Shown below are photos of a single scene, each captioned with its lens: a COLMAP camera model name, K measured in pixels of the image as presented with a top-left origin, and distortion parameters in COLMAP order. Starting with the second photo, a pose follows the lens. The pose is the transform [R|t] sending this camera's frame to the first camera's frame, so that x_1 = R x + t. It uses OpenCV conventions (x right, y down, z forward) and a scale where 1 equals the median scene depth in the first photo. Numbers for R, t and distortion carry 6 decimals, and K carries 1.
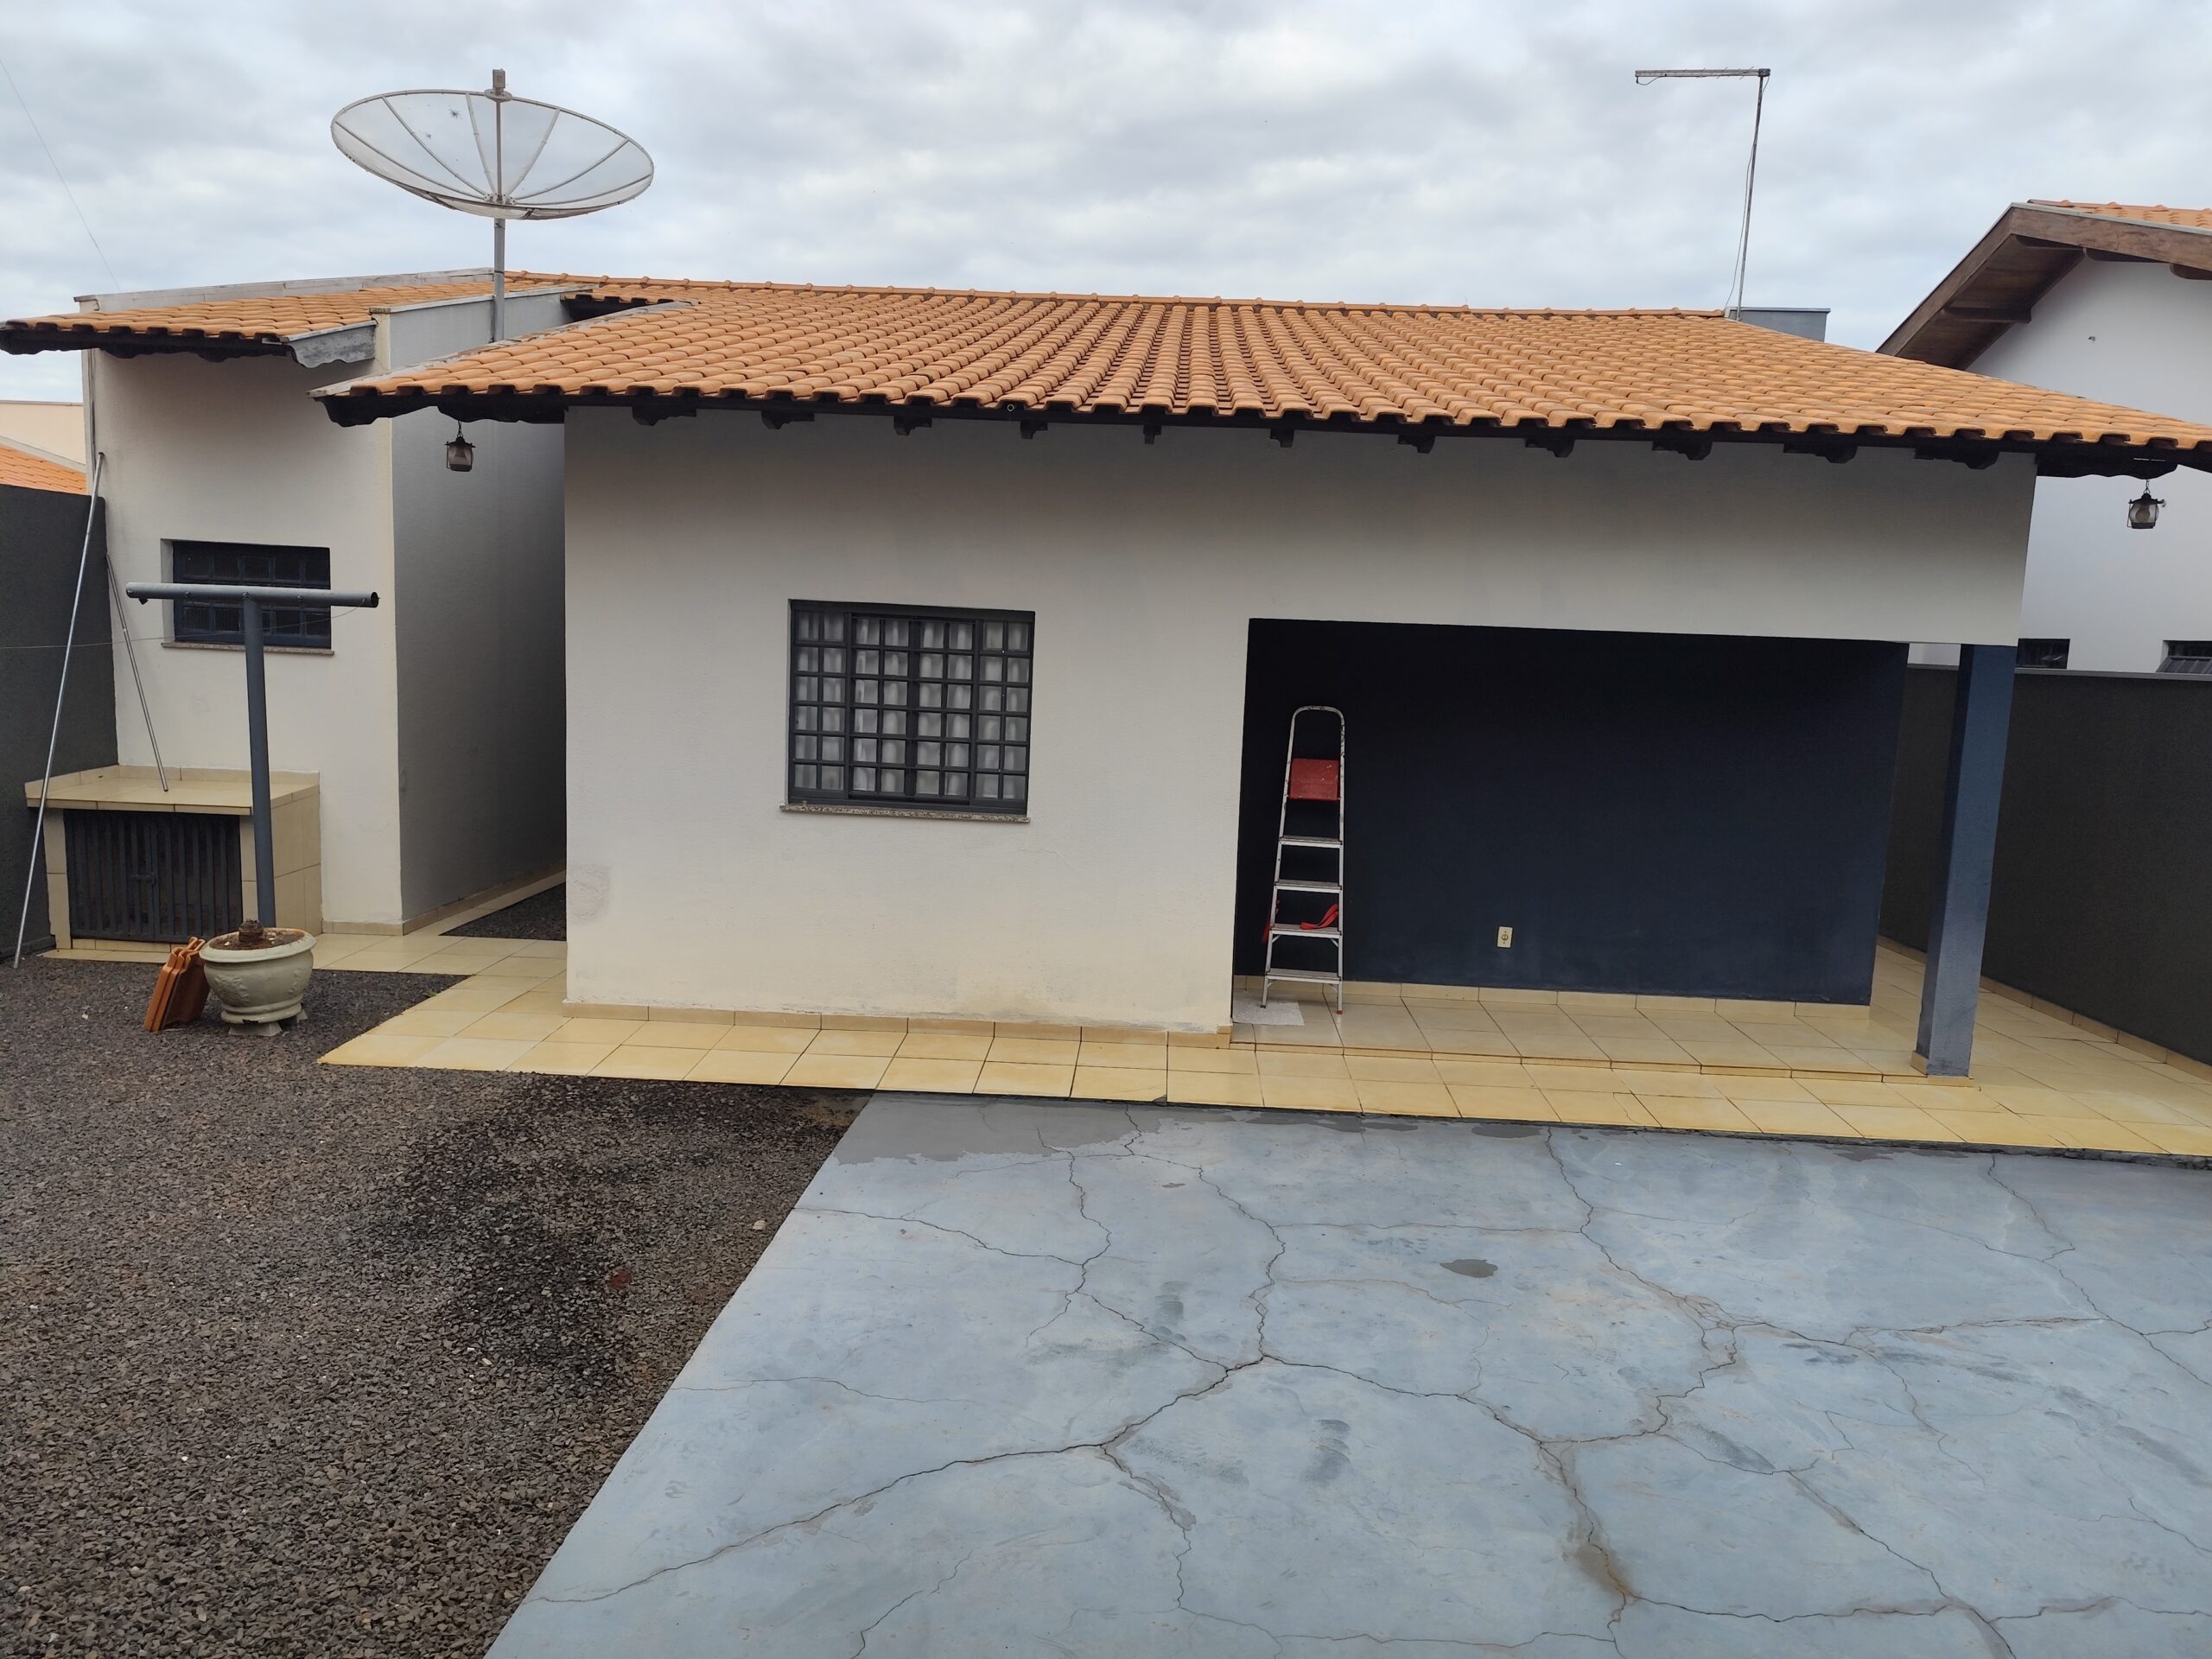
lens RADIAL K [[1494.0, 0, 1098.8], [0, 1494.0, 835.9], [0, 0, 1]] dist [0.043123, -0.046690]
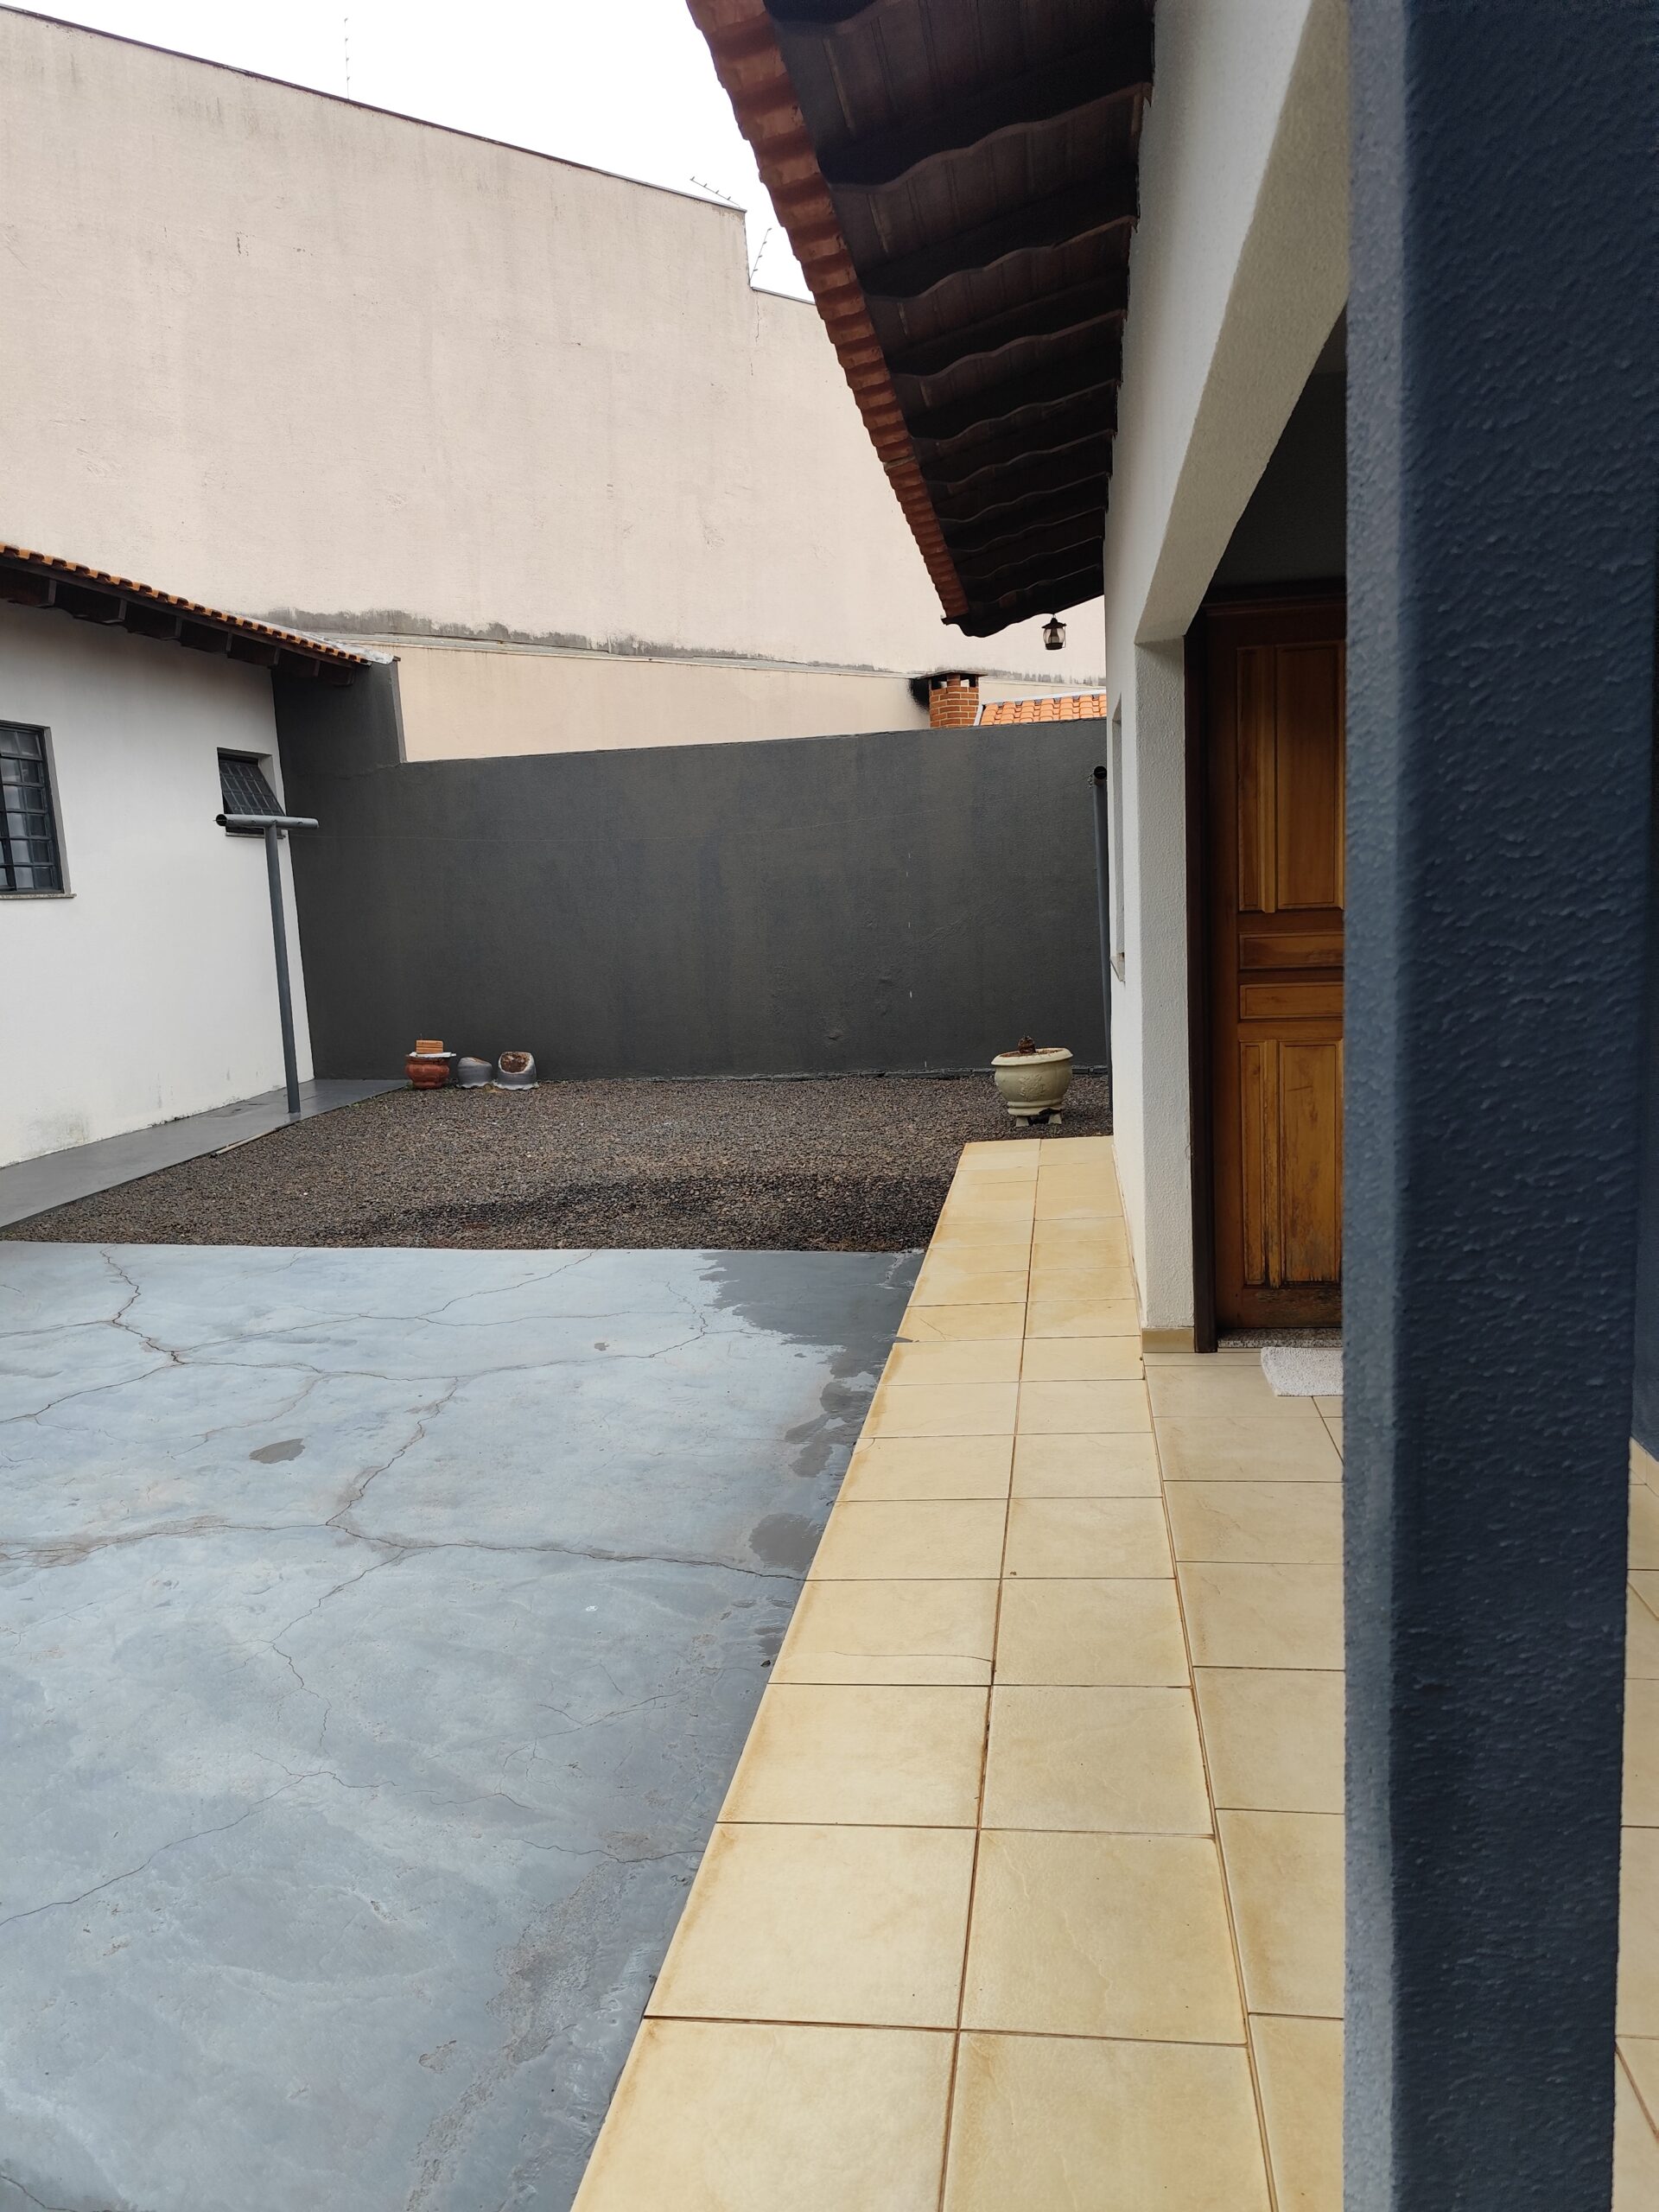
lens RADIAL K [[1494.0, 0, 814.2], [0, 1494.0, 1103.8], [0, 0, 1]] dist [0.043123, -0.046690]
pose [[-0.106125, 0.114199, -0.987773, 1.051243], [-0.090169, 0.988185, 0.123934, -0.038262], [0.990256, 0.102219, -0.094574, 1.388228]]
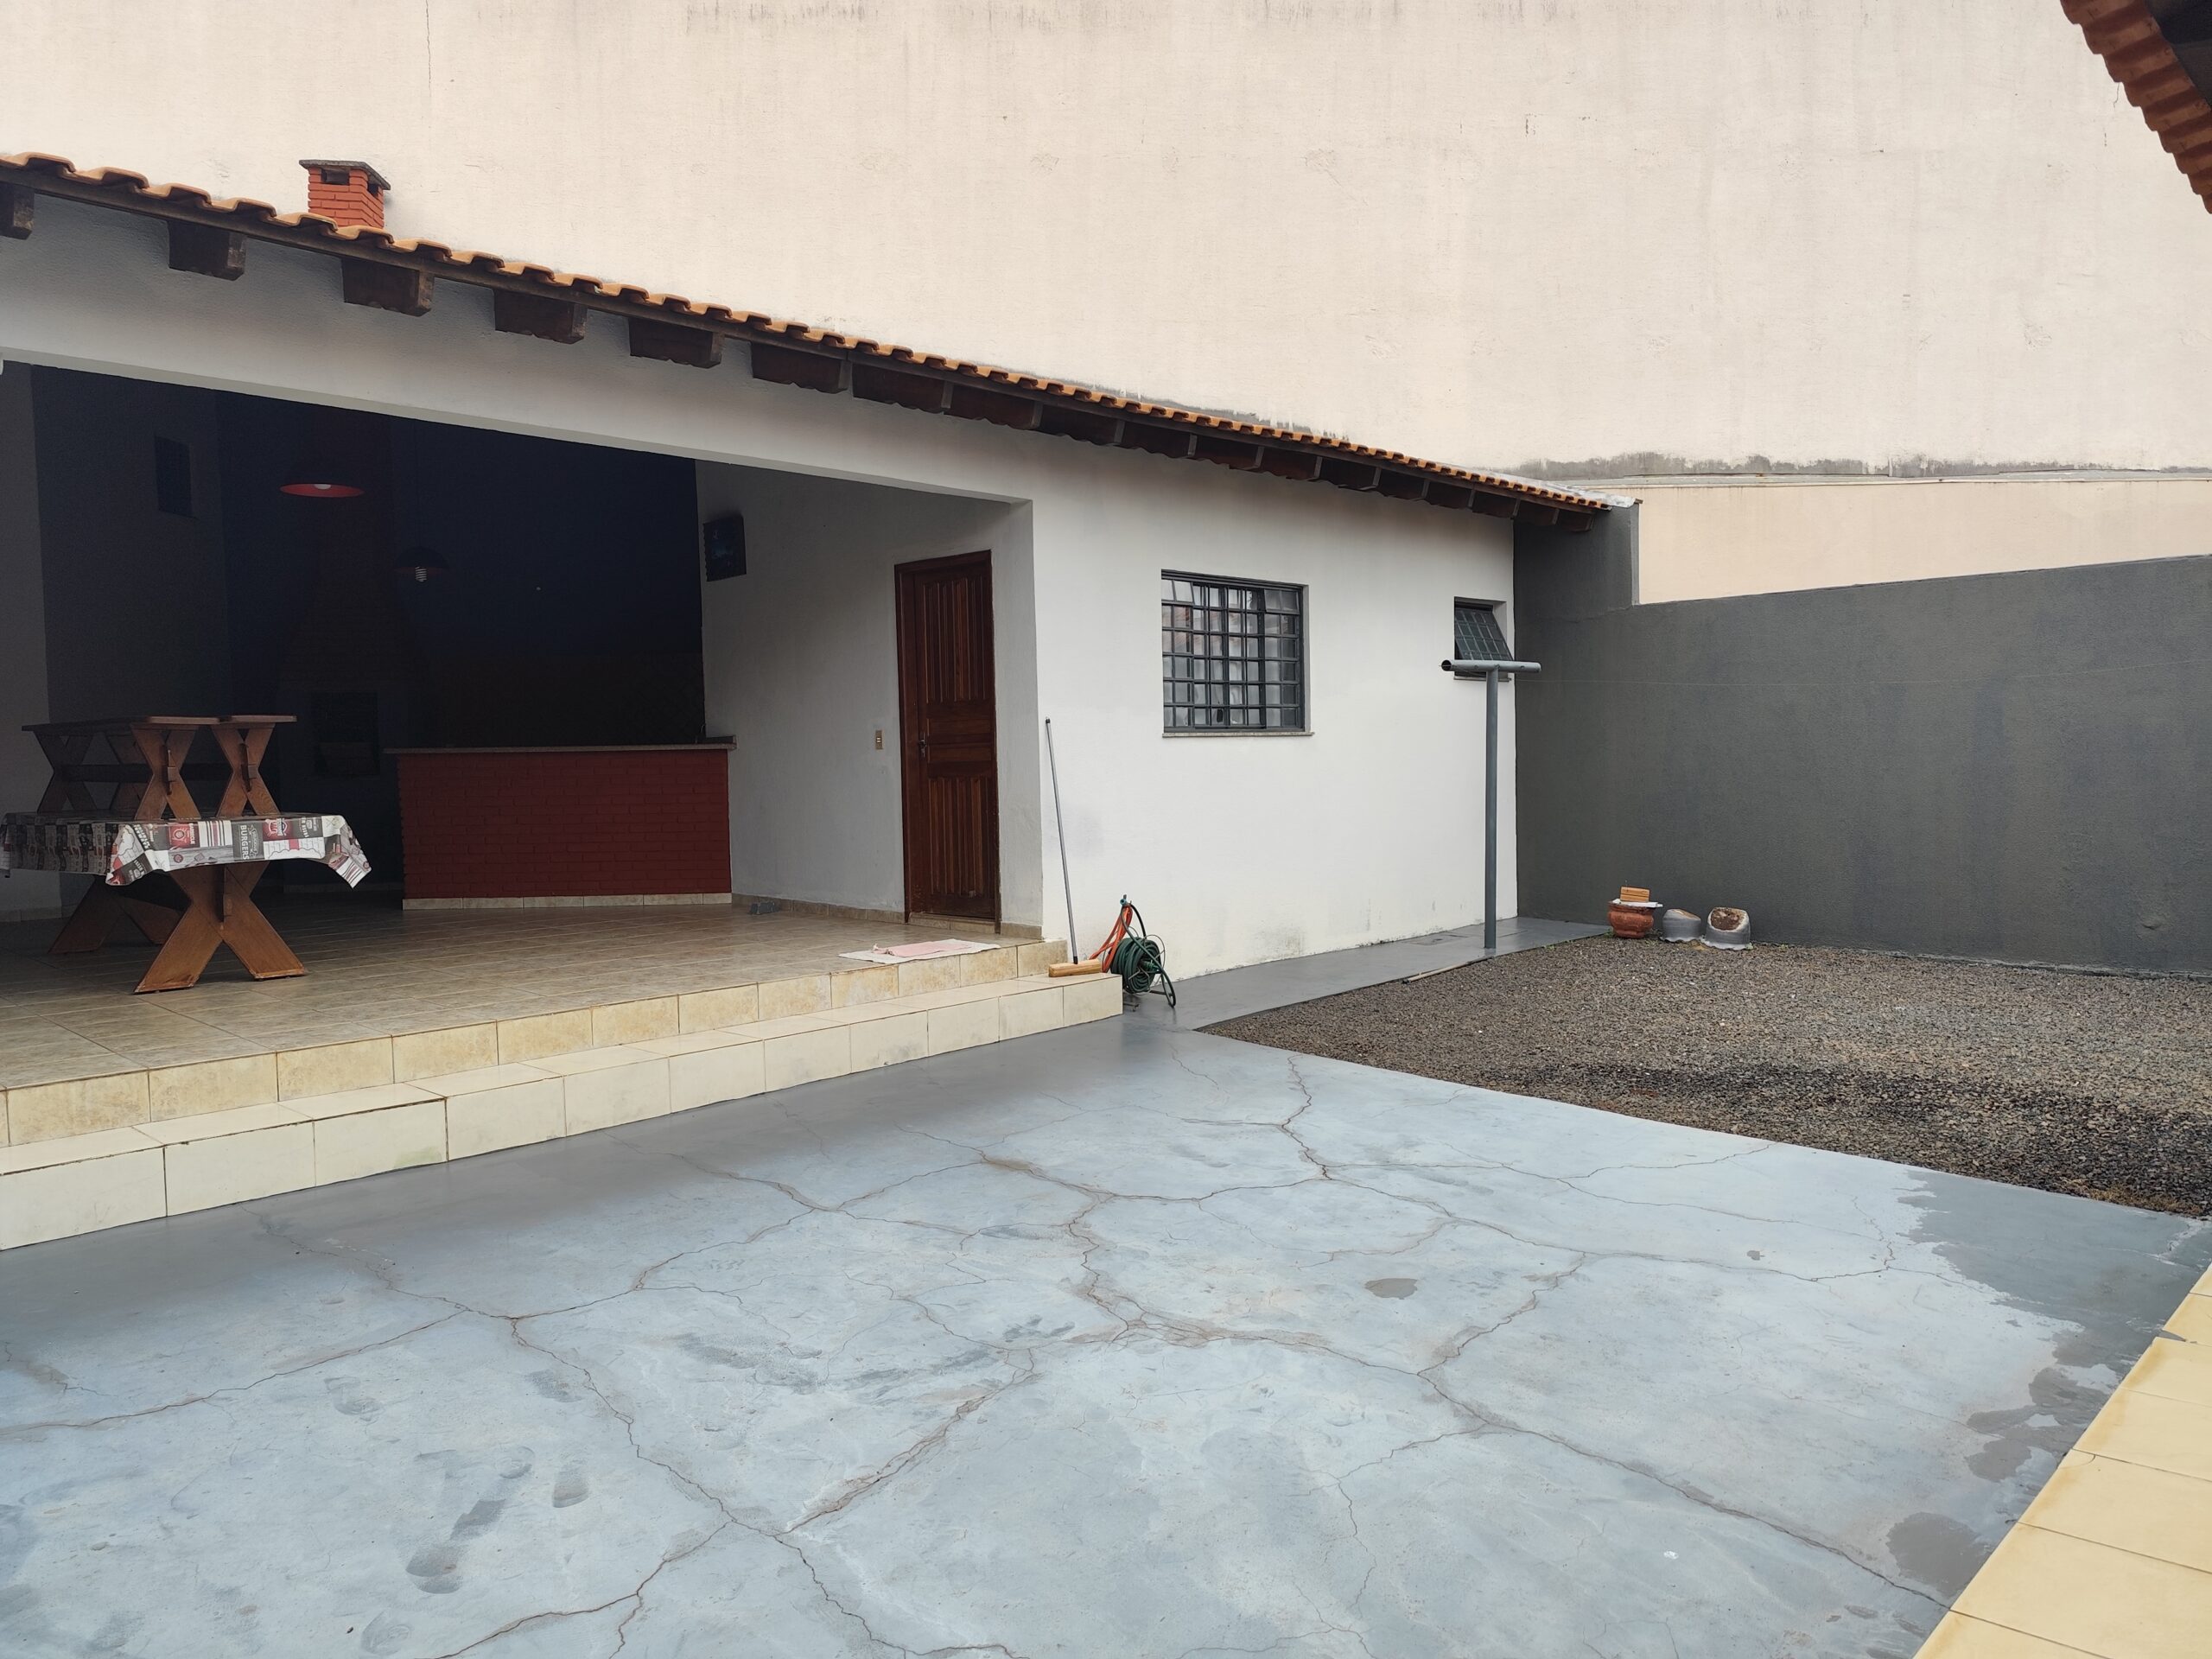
lens RADIAL K [[1494.0, 0, 1098.8], [0, 1494.0, 835.9], [0, 0, 1]] dist [0.043123, -0.046690]
pose [[-0.663370, 0.019061, -0.748048, 1.019134], [-0.105057, 0.987402, 0.118325, -0.052564], [0.740880, 0.157081, -0.653010, 1.426767]]
